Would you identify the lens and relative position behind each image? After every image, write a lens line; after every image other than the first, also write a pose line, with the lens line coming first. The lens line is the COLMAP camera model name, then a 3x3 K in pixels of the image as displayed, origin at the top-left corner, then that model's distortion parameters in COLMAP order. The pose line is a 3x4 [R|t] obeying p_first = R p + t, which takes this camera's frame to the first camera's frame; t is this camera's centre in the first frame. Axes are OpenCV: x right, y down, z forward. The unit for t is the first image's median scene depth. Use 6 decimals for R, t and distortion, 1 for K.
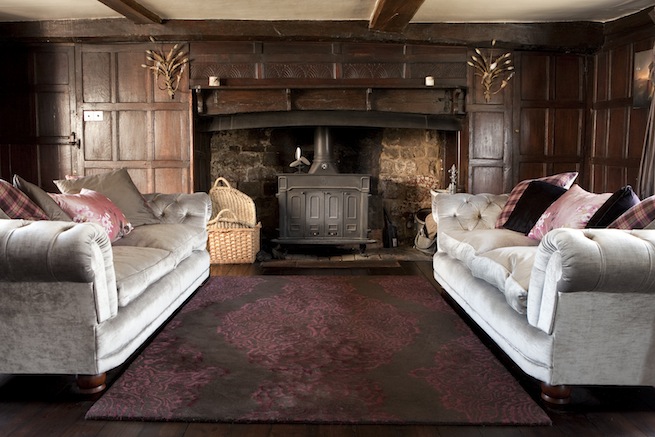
lens RADIAL K [[614.7, 0, 327.9], [0, 614.7, 215.5], [0, 0, 1]] dist [-0.051719, 0.000000]
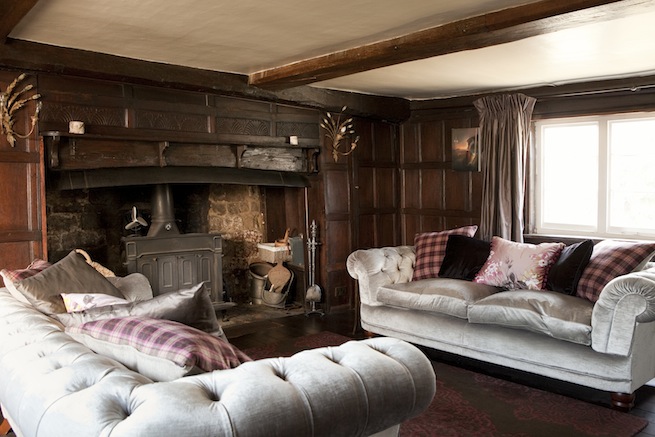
lens RADIAL K [[588.2, 0, 327.9], [0, 588.2, 222.1], [0, 0, 1]] dist [-0.064853, 0.055771]
pose [[0.721631, -0.048663, 0.690565, -0.430571], [0.079189, 0.996781, -0.012510, -0.058879], [-0.687733, 0.063713, 0.723162, 0.230122]]
